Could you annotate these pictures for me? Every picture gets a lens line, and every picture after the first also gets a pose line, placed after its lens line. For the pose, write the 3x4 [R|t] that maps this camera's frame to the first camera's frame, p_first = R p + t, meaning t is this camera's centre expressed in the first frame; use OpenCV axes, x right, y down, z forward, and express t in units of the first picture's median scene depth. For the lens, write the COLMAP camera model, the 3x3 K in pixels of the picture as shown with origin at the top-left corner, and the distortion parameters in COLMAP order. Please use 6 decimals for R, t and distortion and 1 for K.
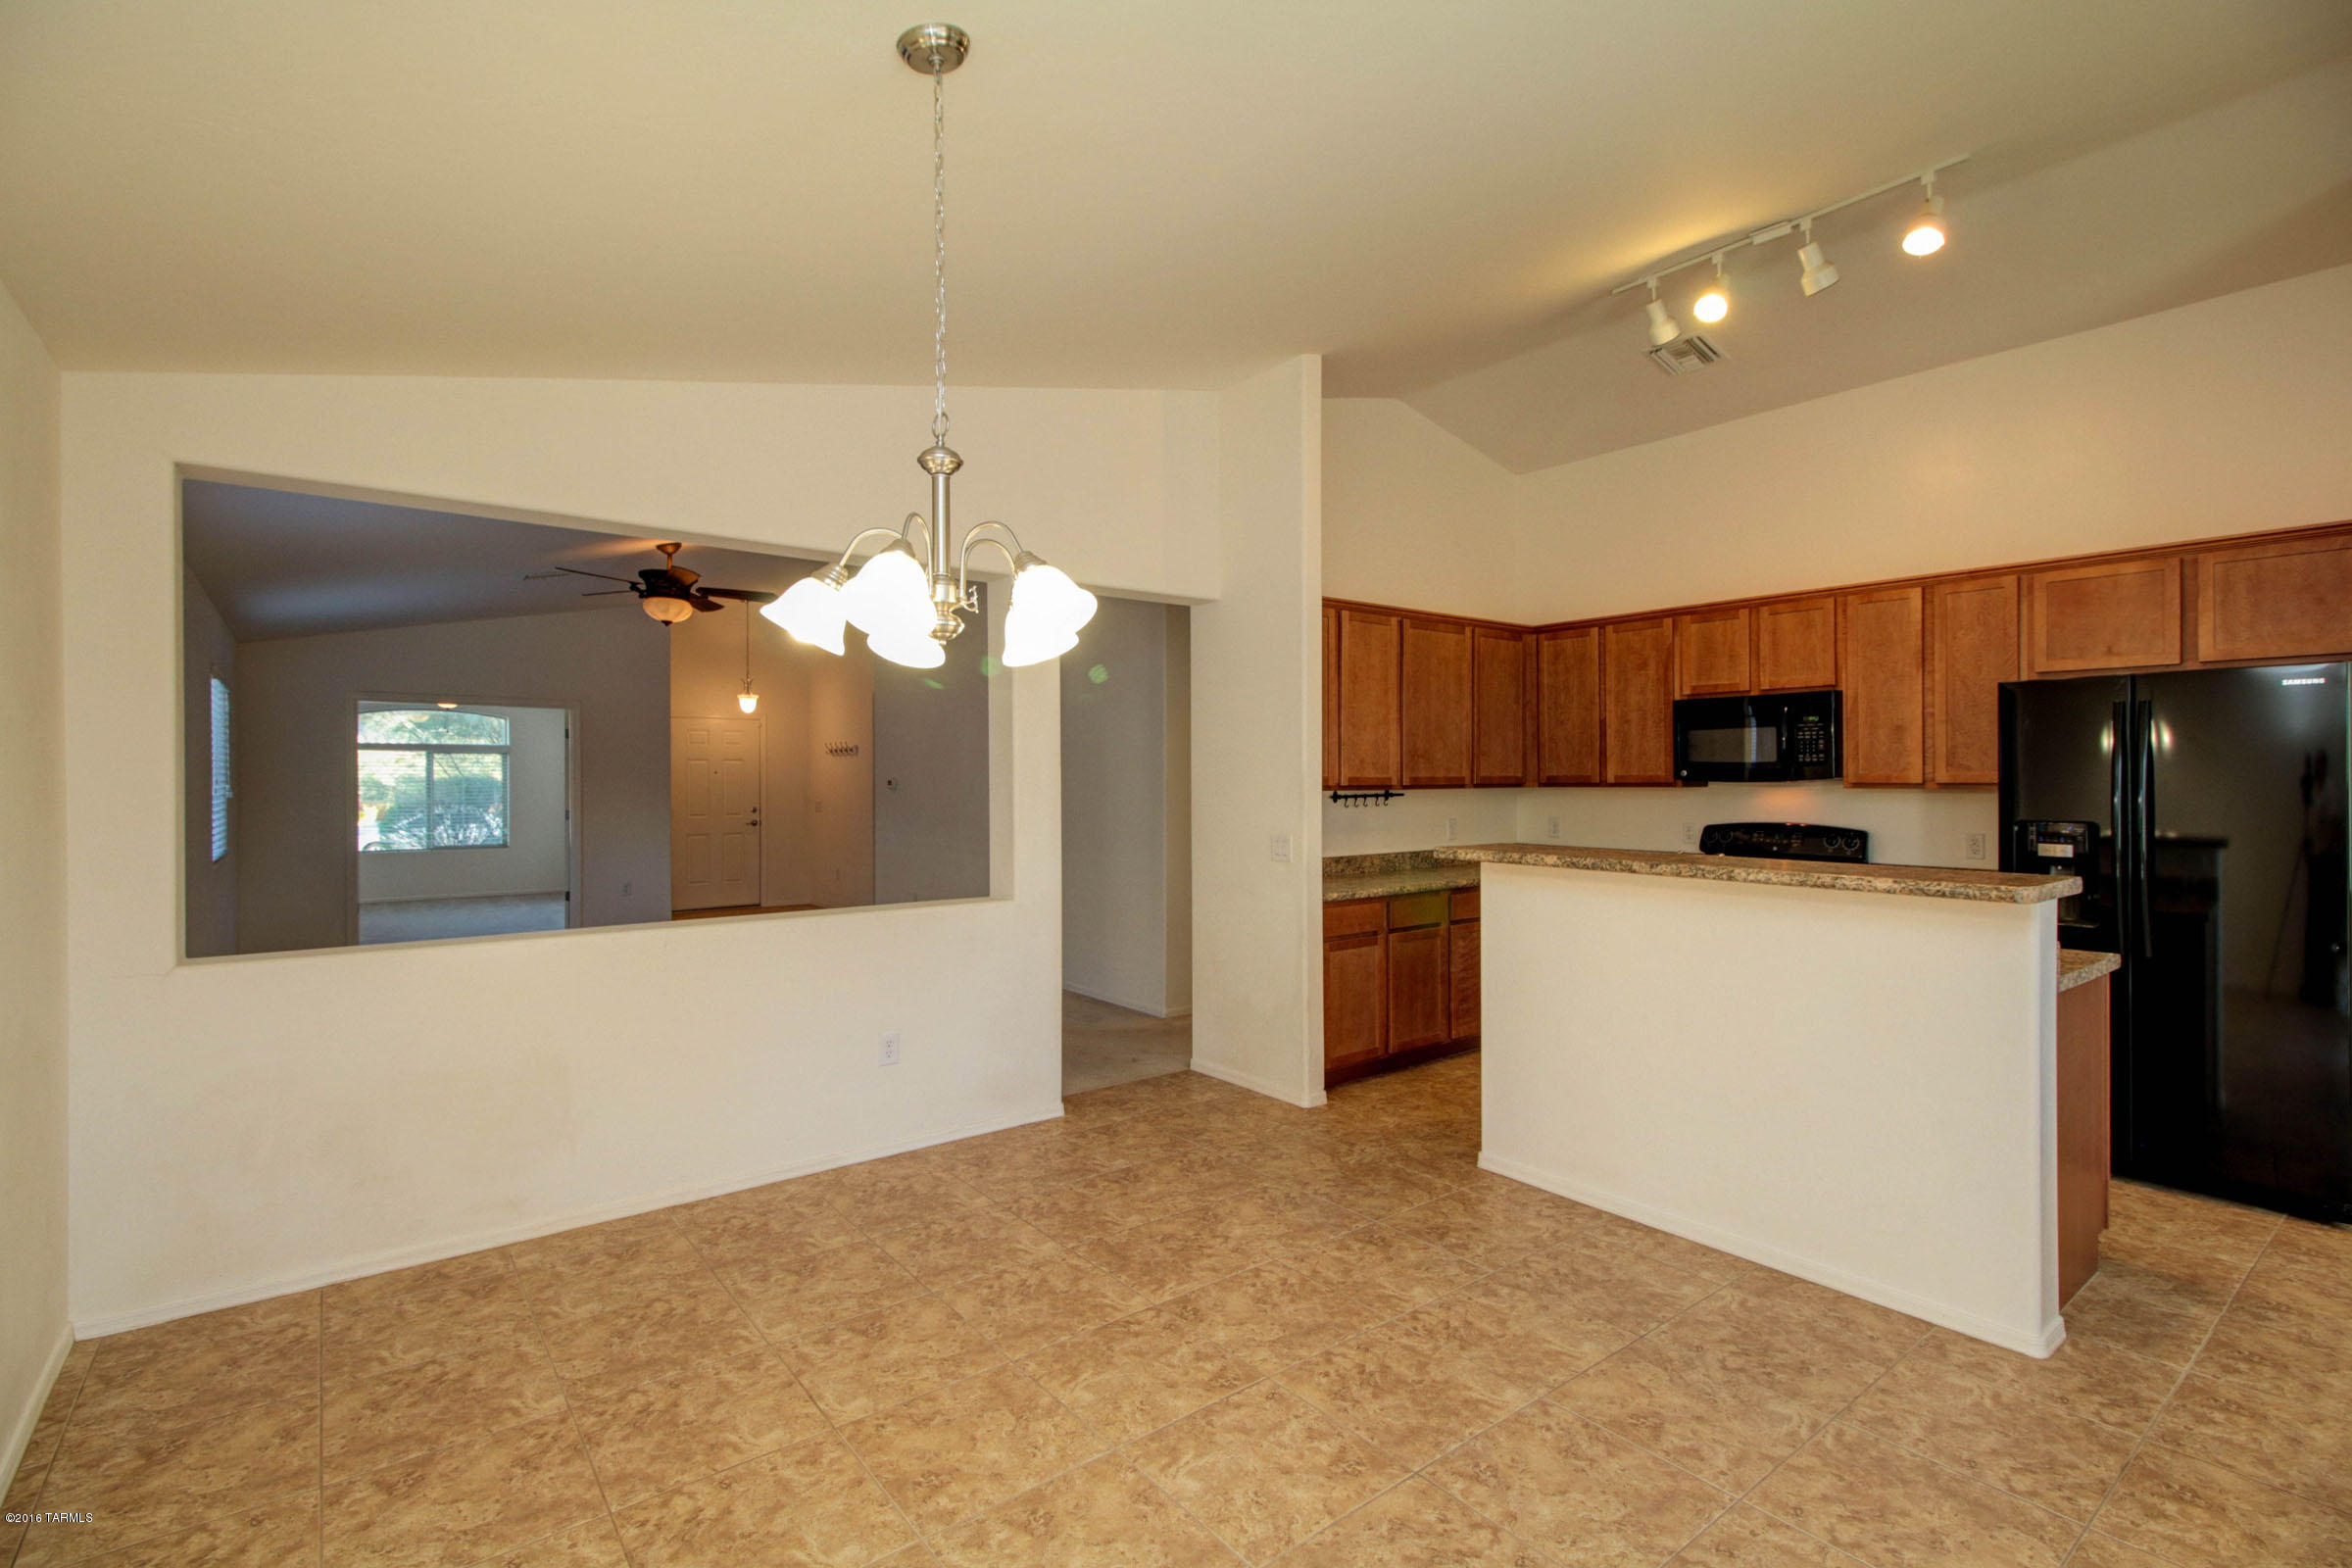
lens RADIAL K [[1077.4, 0, 1175.5], [0, 1077.4, 779.4], [0, 0, 1]] dist [0.021506, -0.011298]
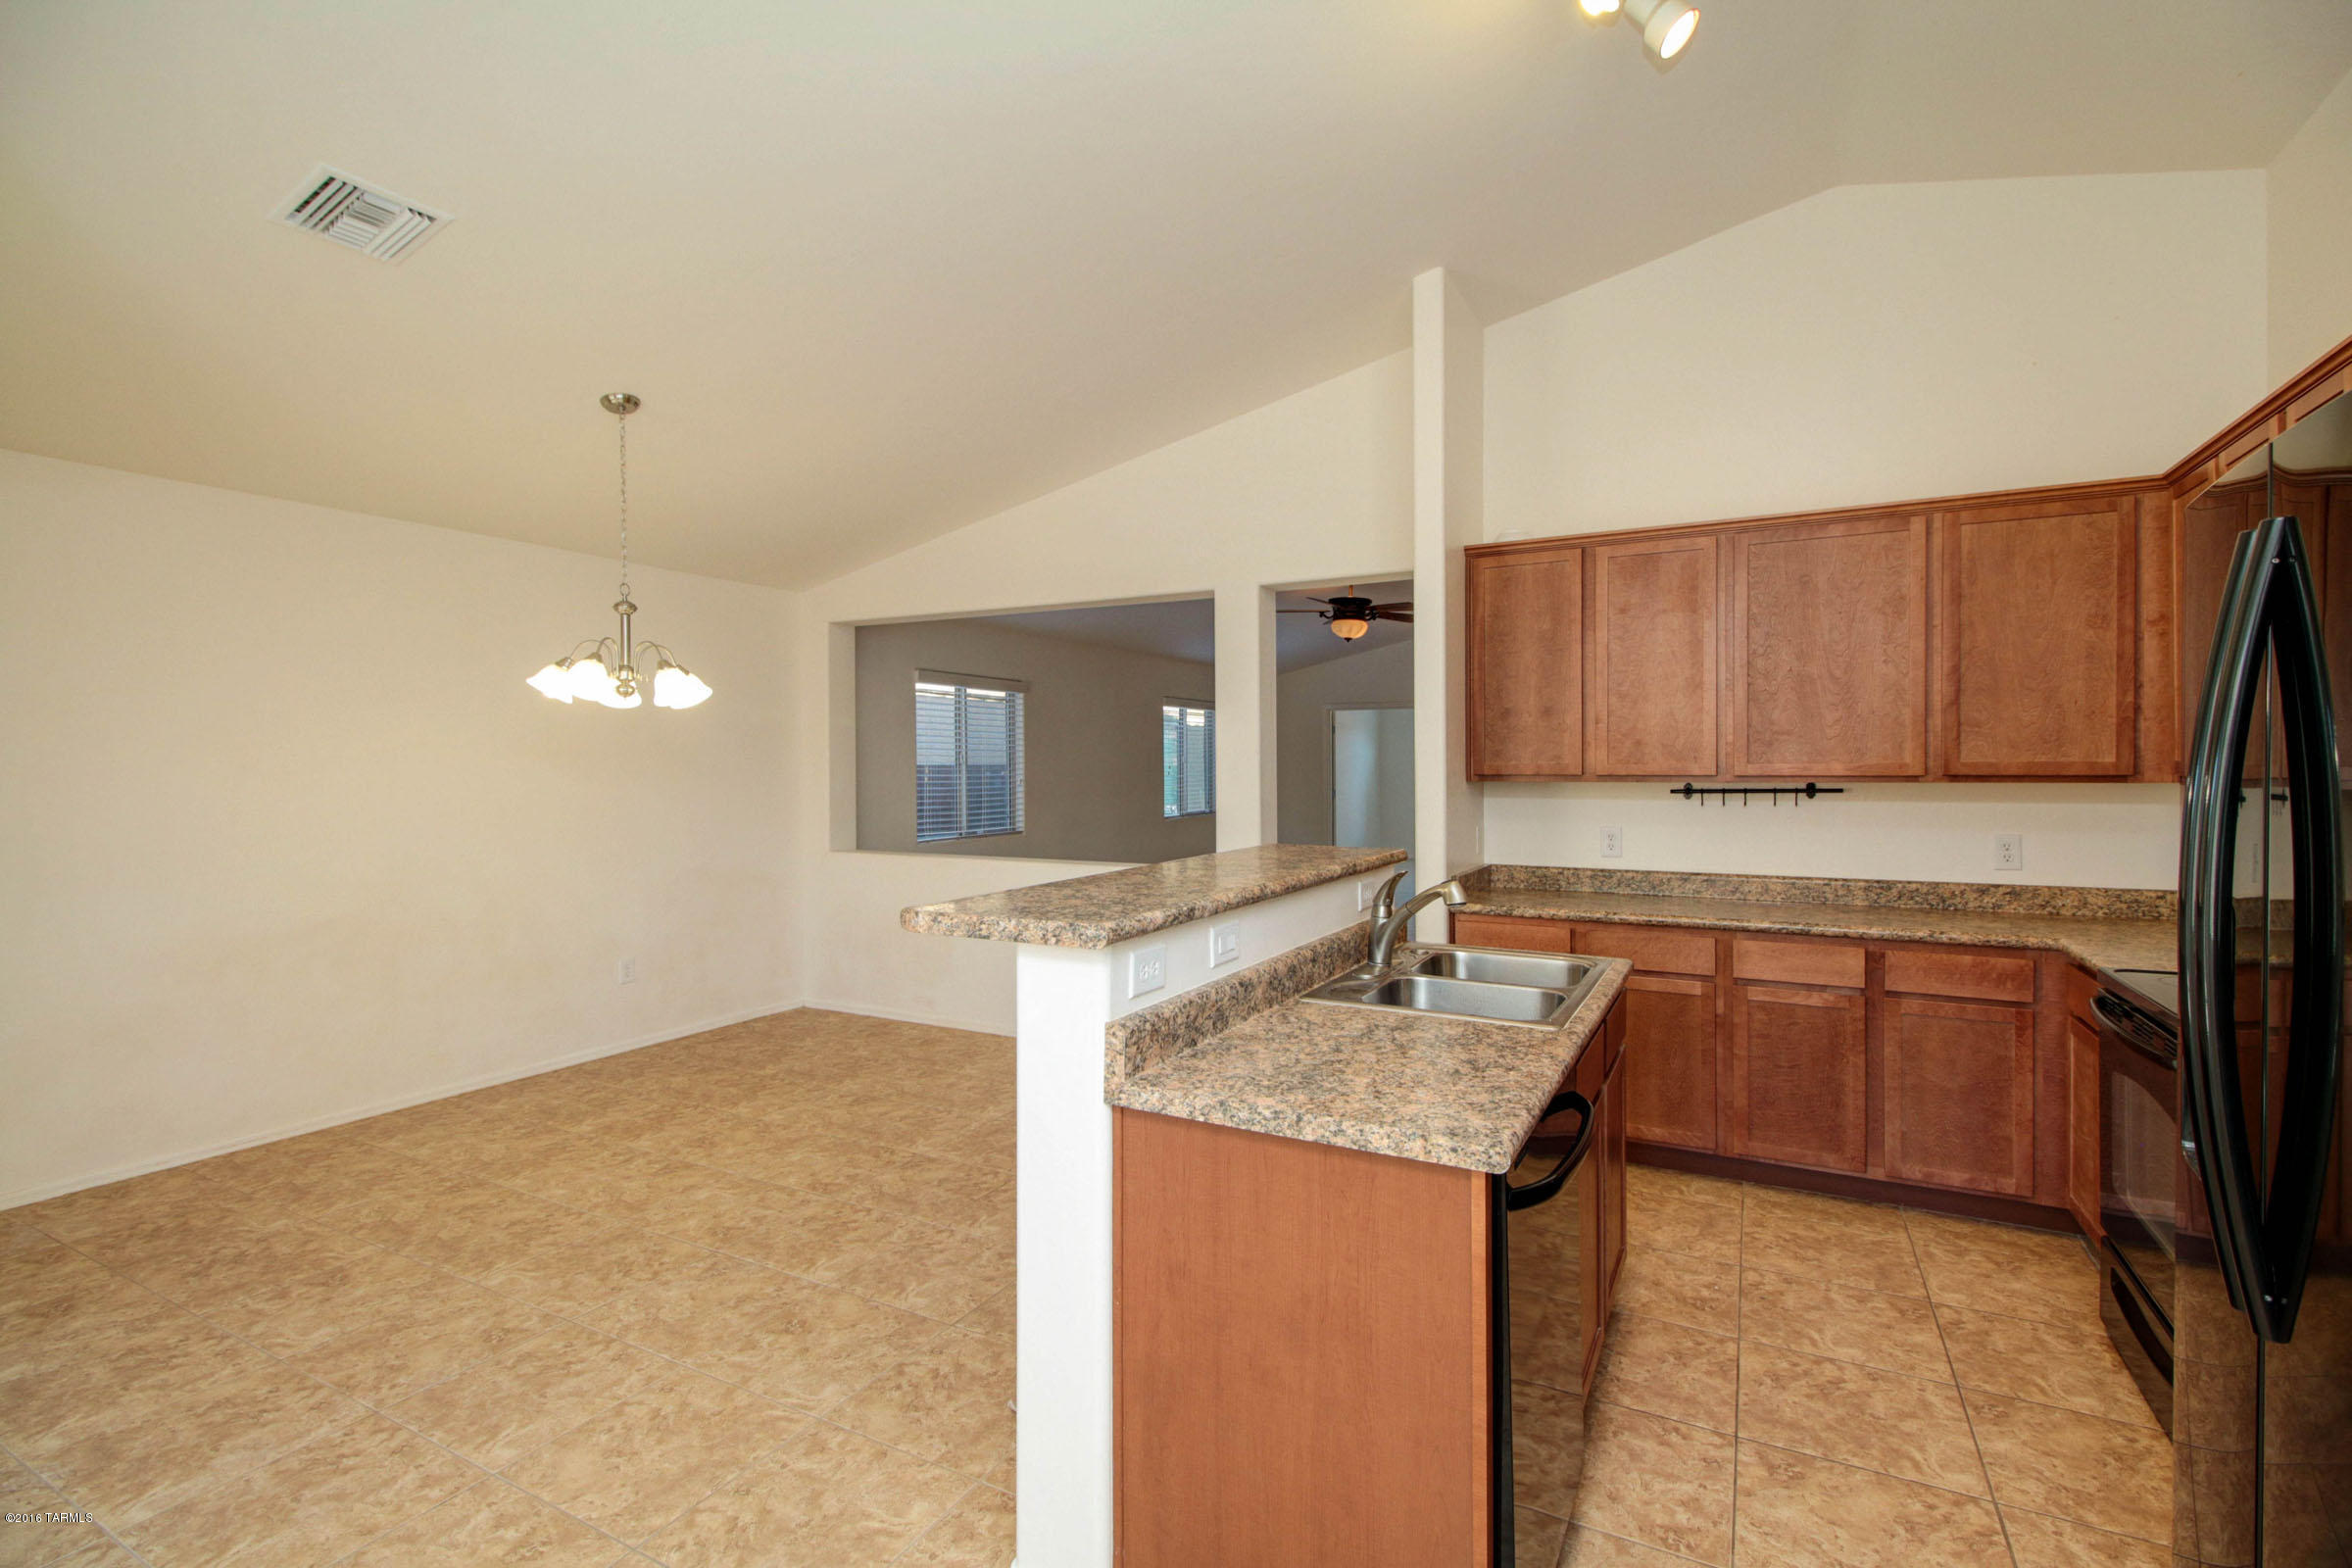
lens RADIAL K [[1077.4, 0, 1172.1], [0, 1077.4, 772.6], [0, 0, 1]] dist [0.021506, -0.011298]
pose [[0.400546, 0.006278, -0.916255, 0.961860], [-0.000310, 0.999977, 0.006716, -0.001555], [0.916277, -0.002406, 0.400539, 0.532625]]
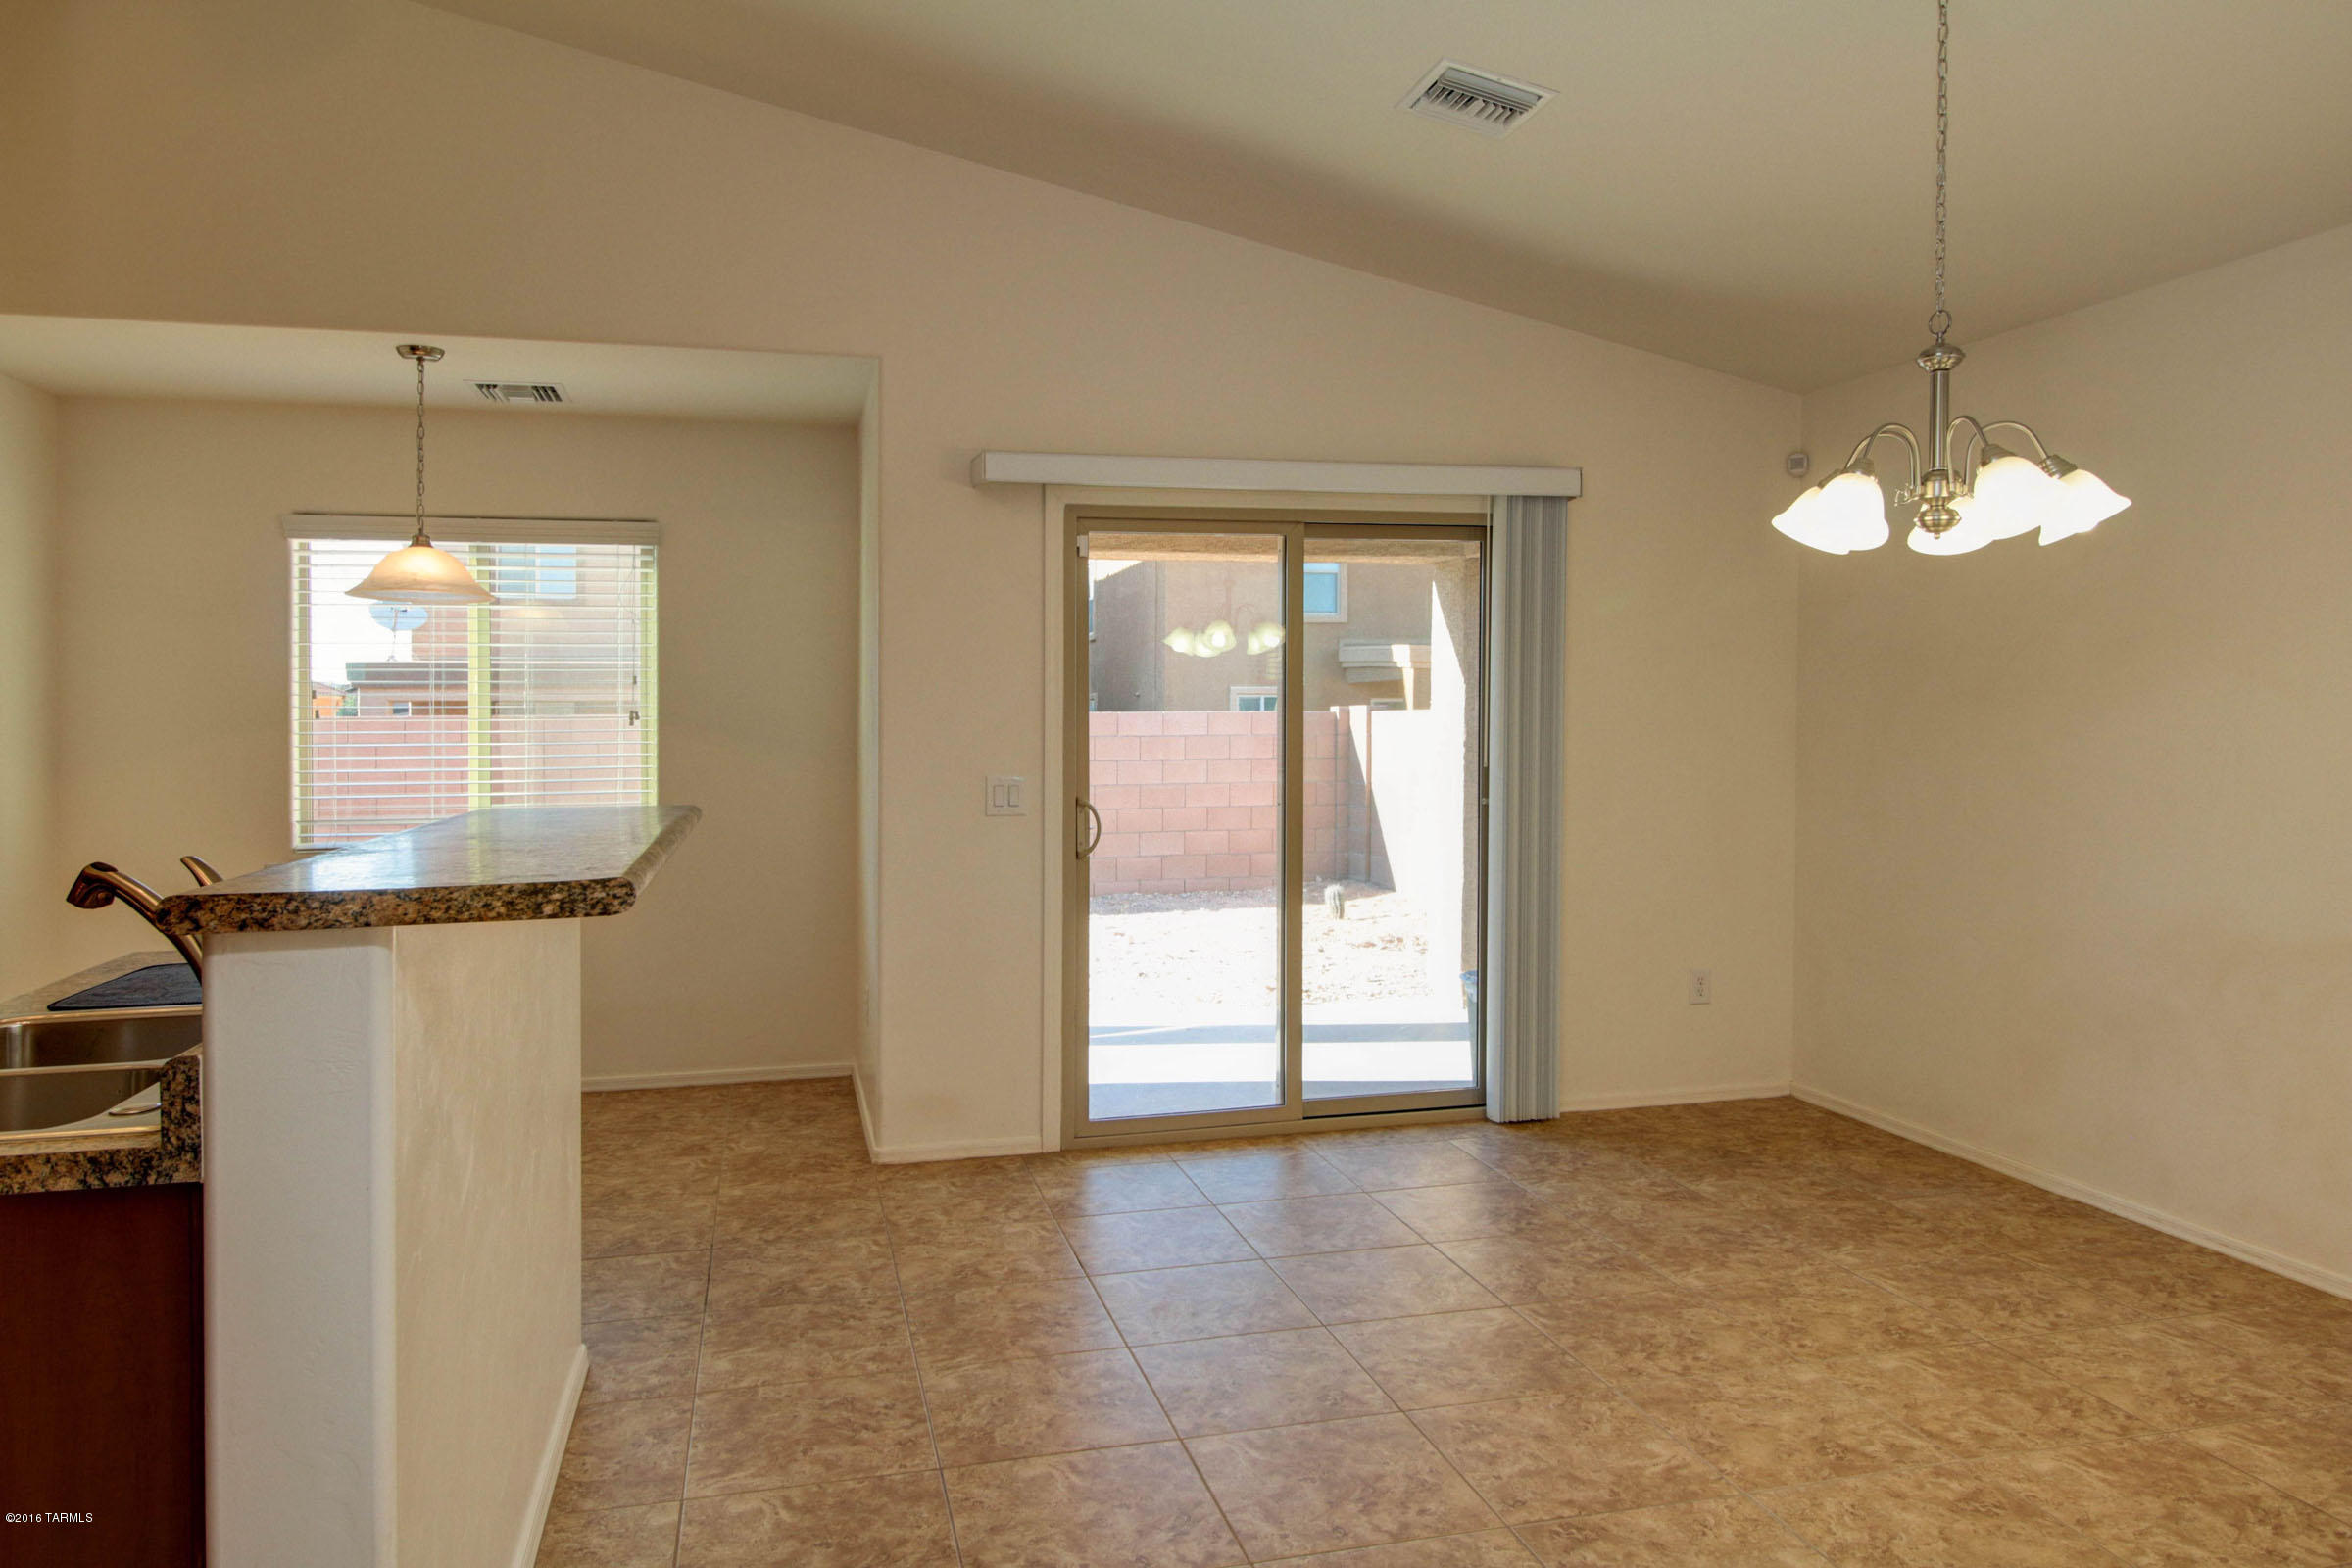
lens RADIAL K [[1563.8, 0, 1159.5], [0, 1563.8, 705.5], [0, 0, 1]] dist [0.012554, -0.013213]
pose [[-0.911242, 0.014218, 0.411625, -0.082729], [0.011626, 0.999894, -0.008801, 0.021293], [-0.411706, -0.003234, -0.911311, 1.261372]]
